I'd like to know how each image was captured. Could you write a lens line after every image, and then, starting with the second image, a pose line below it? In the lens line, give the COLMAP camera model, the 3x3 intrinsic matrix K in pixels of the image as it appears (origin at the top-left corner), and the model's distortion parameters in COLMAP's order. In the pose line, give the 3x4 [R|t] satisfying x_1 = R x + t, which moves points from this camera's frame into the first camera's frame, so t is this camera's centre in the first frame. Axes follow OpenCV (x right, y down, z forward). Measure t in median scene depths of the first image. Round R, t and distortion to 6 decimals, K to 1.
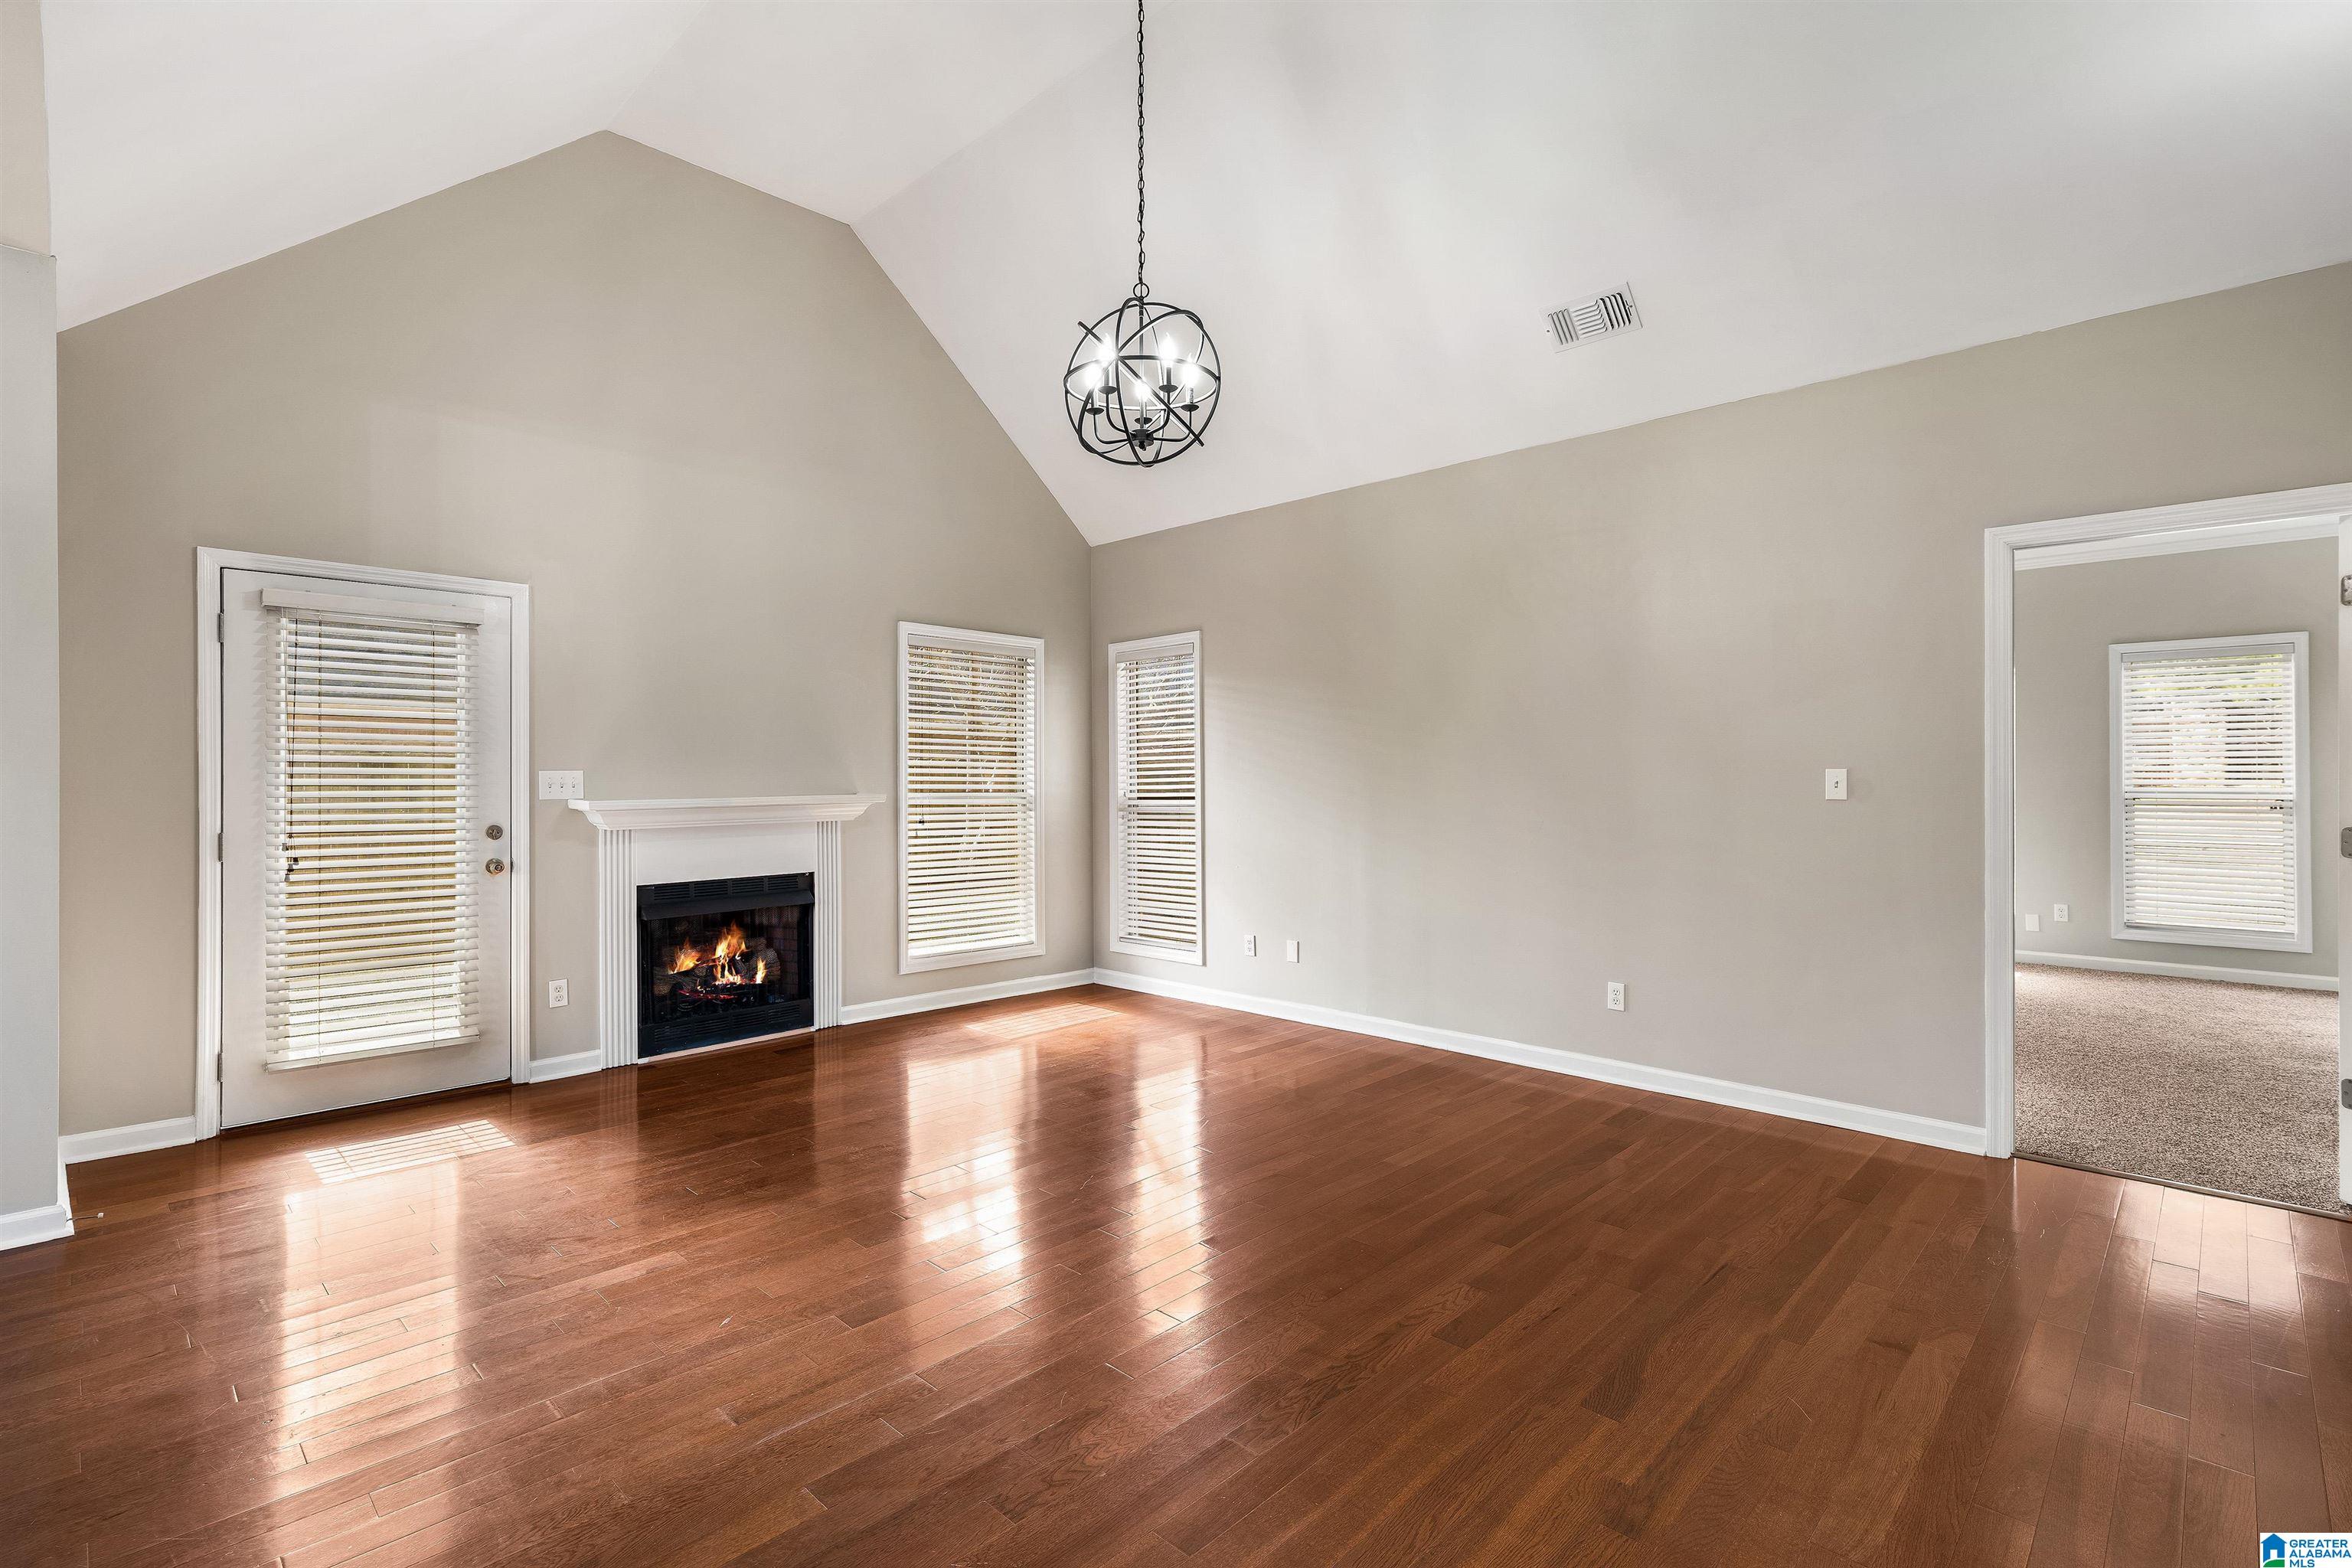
lens RADIAL K [[1100.4, 0, 1168.1], [0, 1100.4, 781.1], [0, 0, 1]] dist [0.000787, 0.000196]
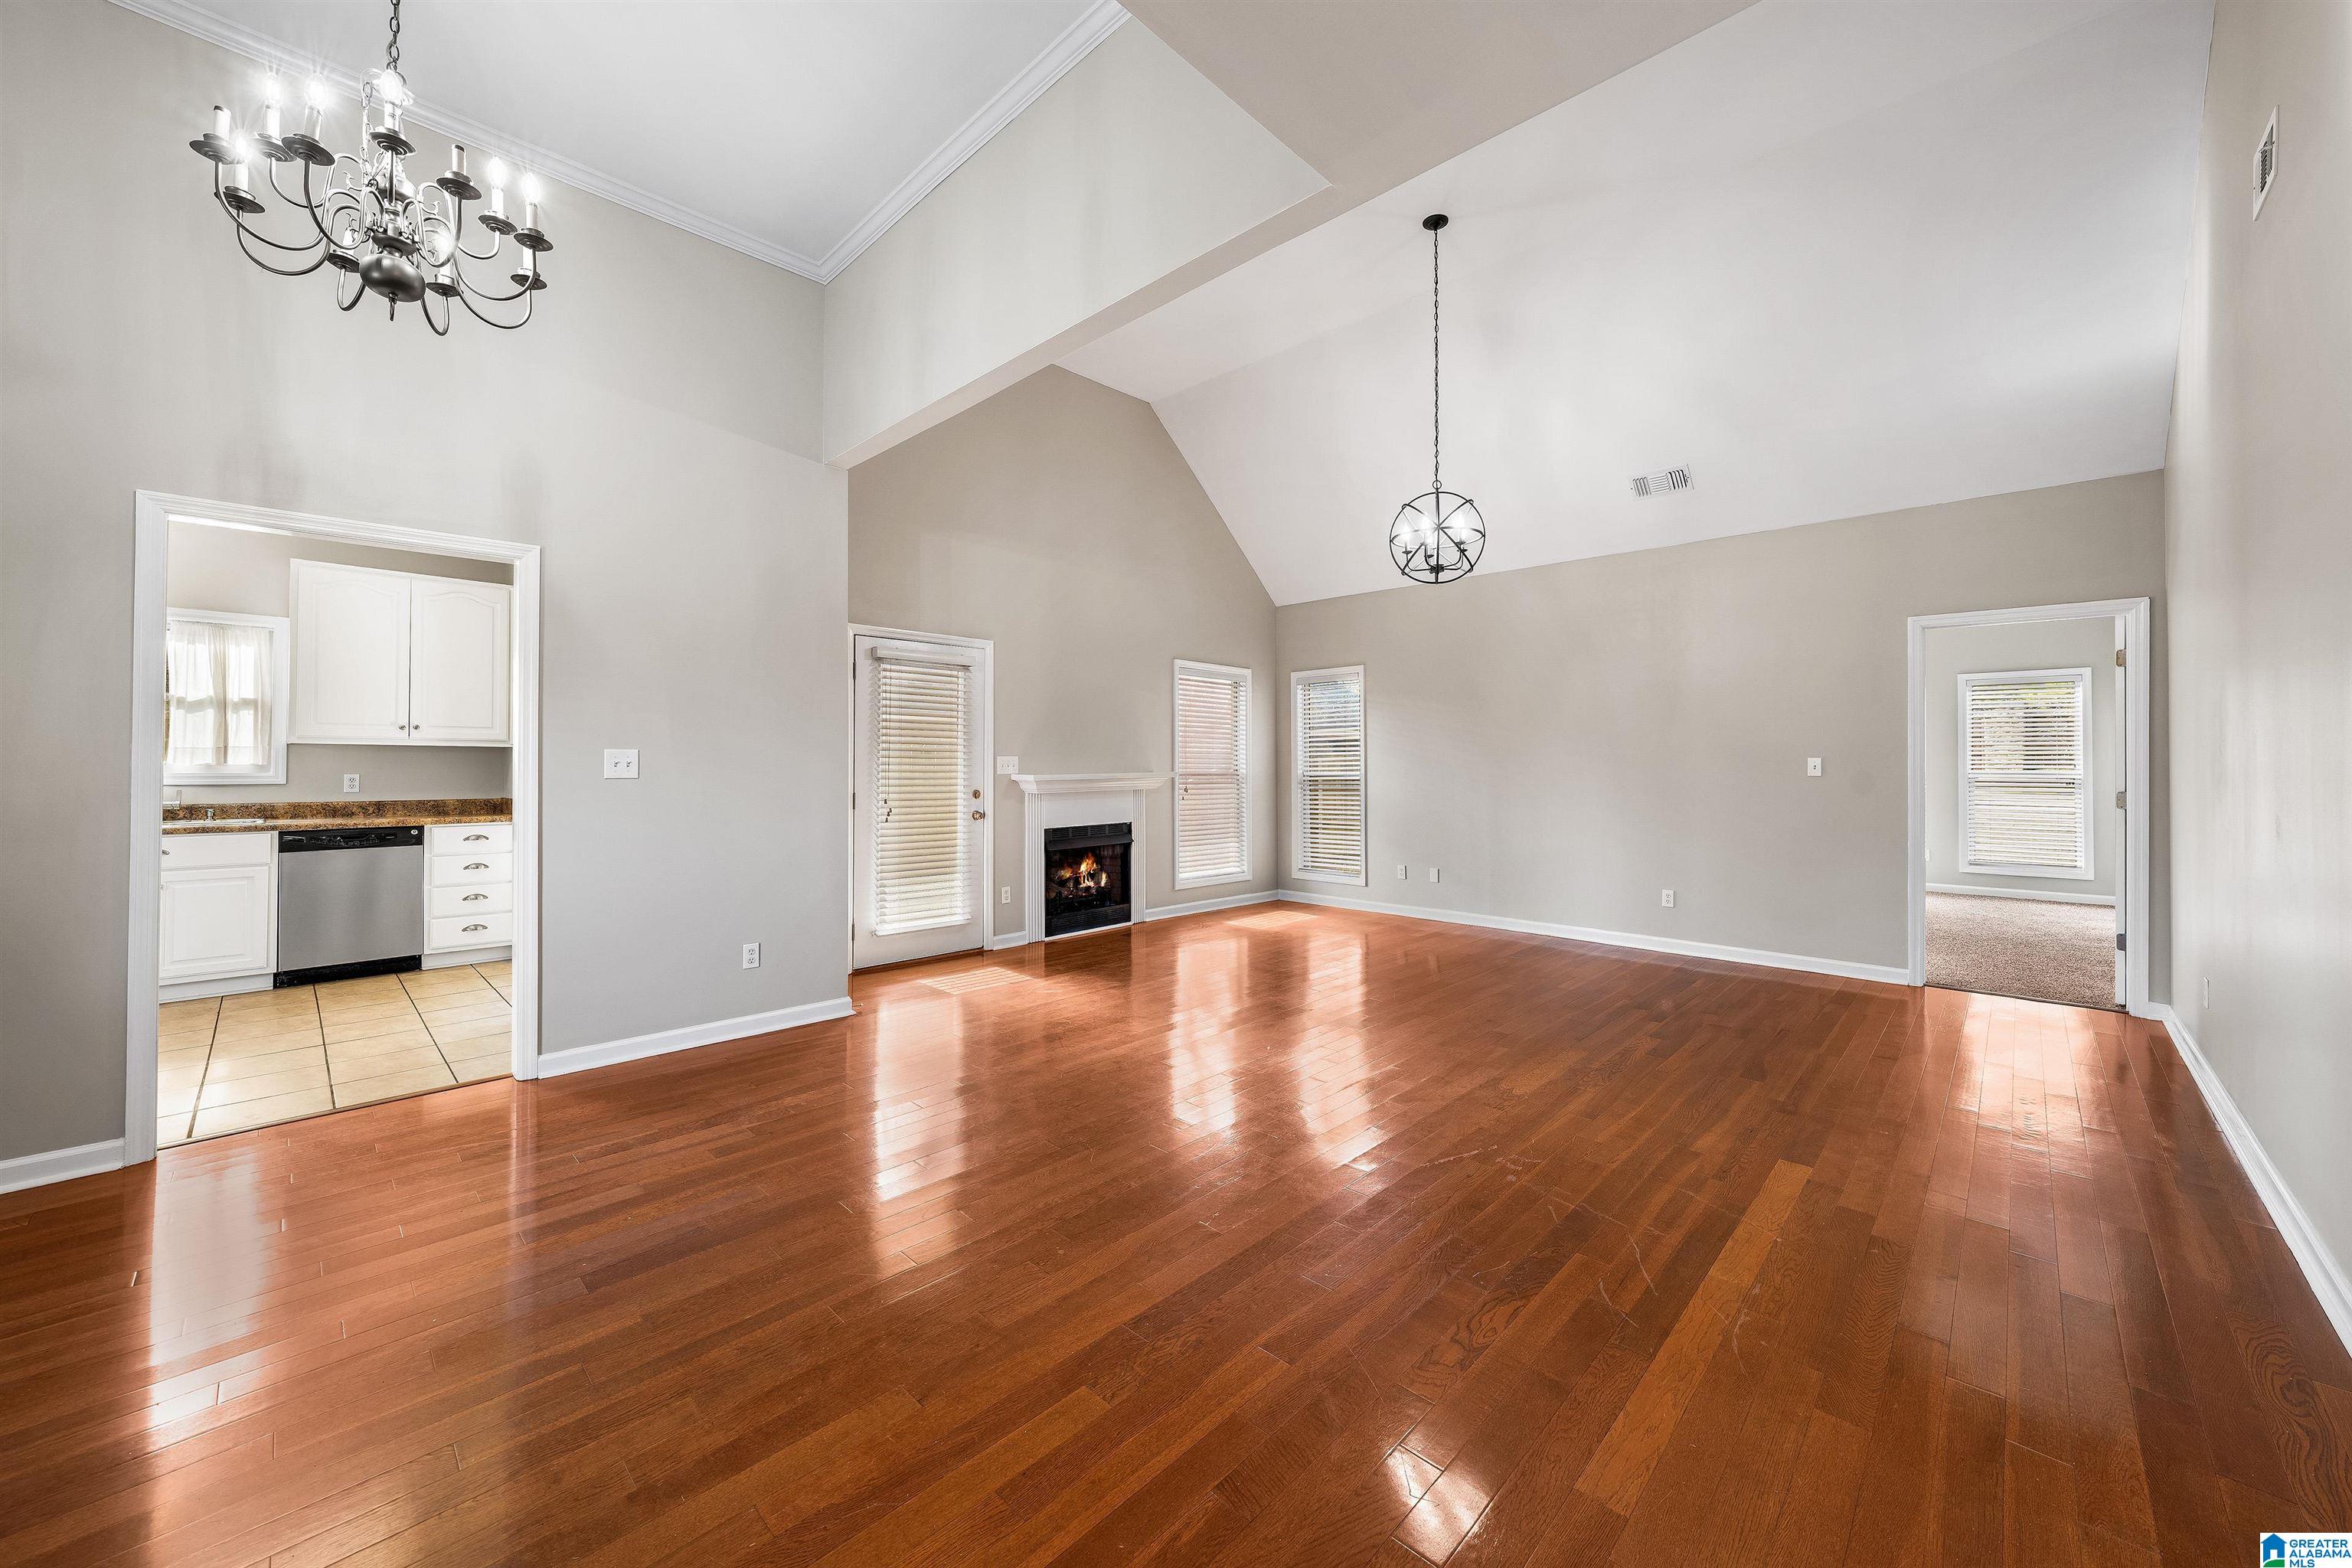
lens RADIAL K [[873.1, 0, 1179.8], [0, 873.1, 762.8], [0, 0, 1]] dist [-0.003340, -0.000213]
pose [[0.999993, 0.003579, -0.001123, -0.287341], [-0.003582, 0.999992, -0.001809, 0.001607], [0.001117, 0.001813, 0.999998, -0.260962]]
